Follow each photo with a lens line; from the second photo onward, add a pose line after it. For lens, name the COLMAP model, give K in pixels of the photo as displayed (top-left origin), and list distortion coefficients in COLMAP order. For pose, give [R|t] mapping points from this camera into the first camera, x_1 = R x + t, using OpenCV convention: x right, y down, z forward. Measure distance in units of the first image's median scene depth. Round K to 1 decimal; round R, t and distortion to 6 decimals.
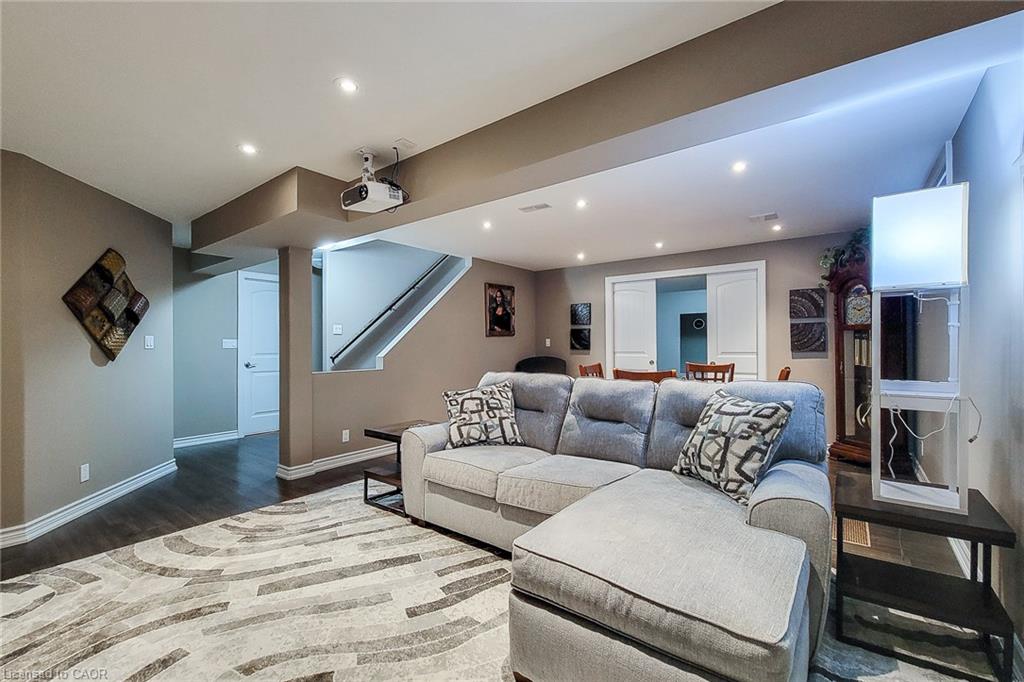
lens RADIAL K [[442.3, 0, 512.0], [0, 442.3, 341.0], [0, 0, 1]] dist [0.002330, 0.000167]
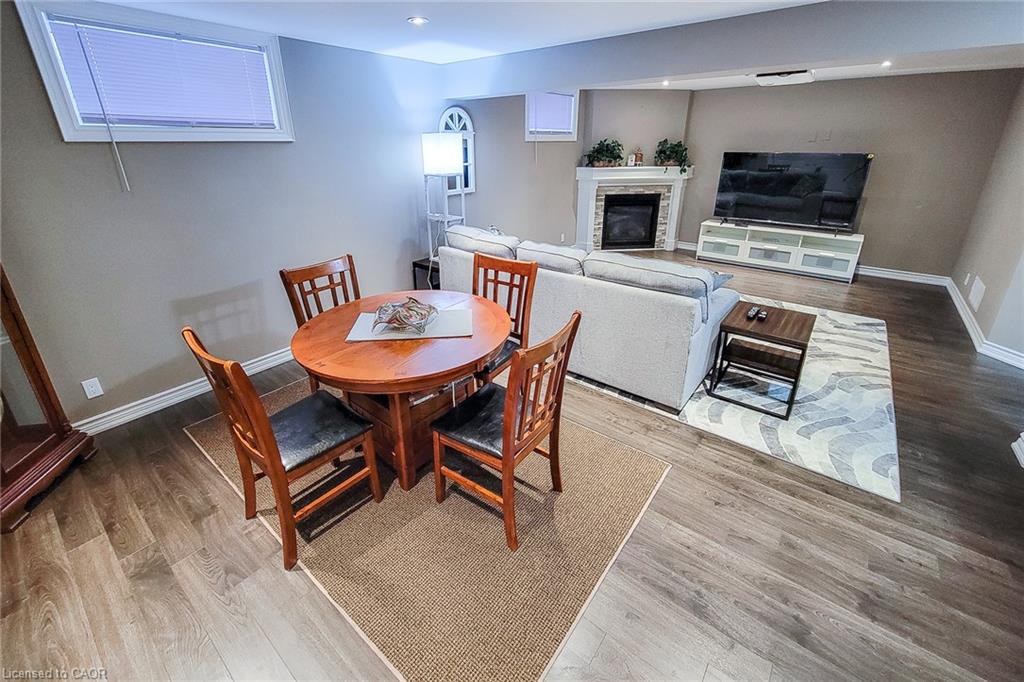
lens RADIAL K [[421.3, 0, 504.2], [0, 421.3, 306.3], [0, 0, 1]] dist [0.000377, 0.000178]
pose [[-0.999475, -0.000504, 0.032389, 0.314223], [0.011008, 0.935086, 0.354250, -0.150058], [-0.030466, 0.354421, -0.934590, 2.049612]]
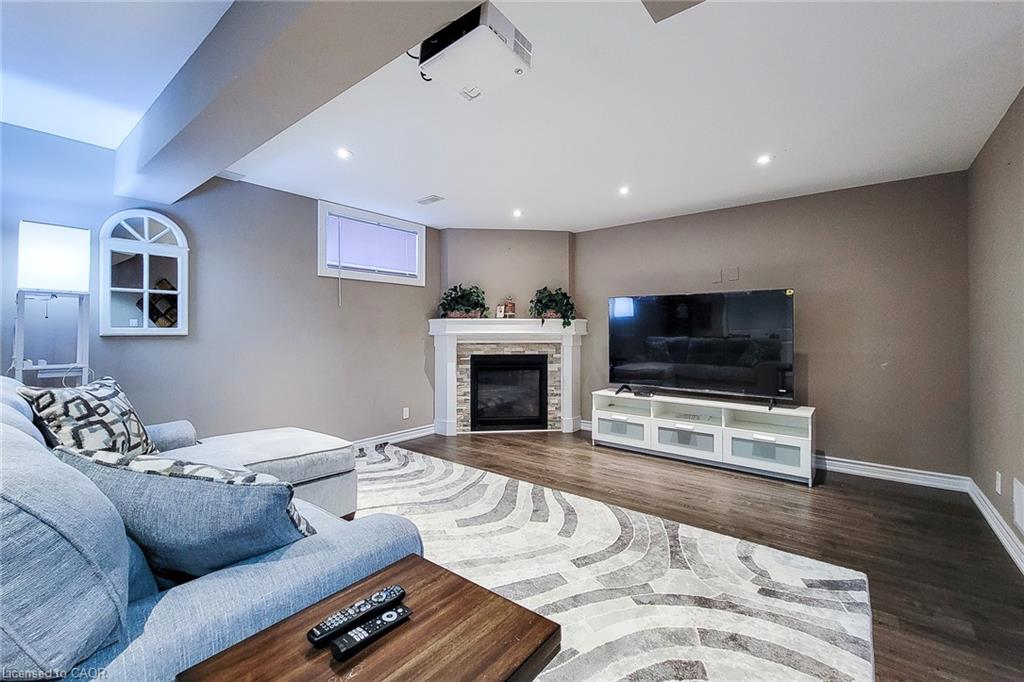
lens RADIAL K [[435.2, 0, 511.5], [0, 435.2, 334.7], [0, 0, 1]] dist [0.000869, -0.000061]
pose [[-0.999787, 0.002327, 0.020503, -0.346317], [0.002346, 0.999997, 0.000898, 0.013190], [-0.020501, 0.000946, -0.999789, 1.438348]]
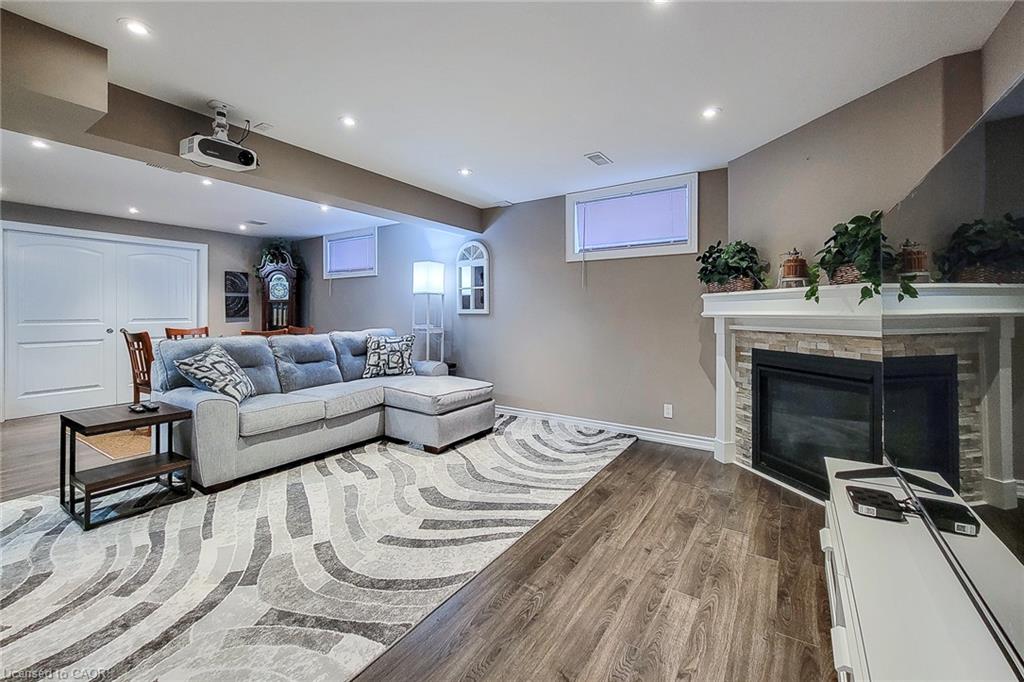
lens RADIAL K [[423.5, 0, 497.7], [0, 423.5, 321.1], [0, 0, 1]] dist [0.001667, 0.000464]
pose [[-0.054378, -0.017145, 0.998373, -1.178534], [-0.008348, 0.999825, 0.016715, 0.012596], [-0.998486, -0.007425, -0.054511, 0.425030]]
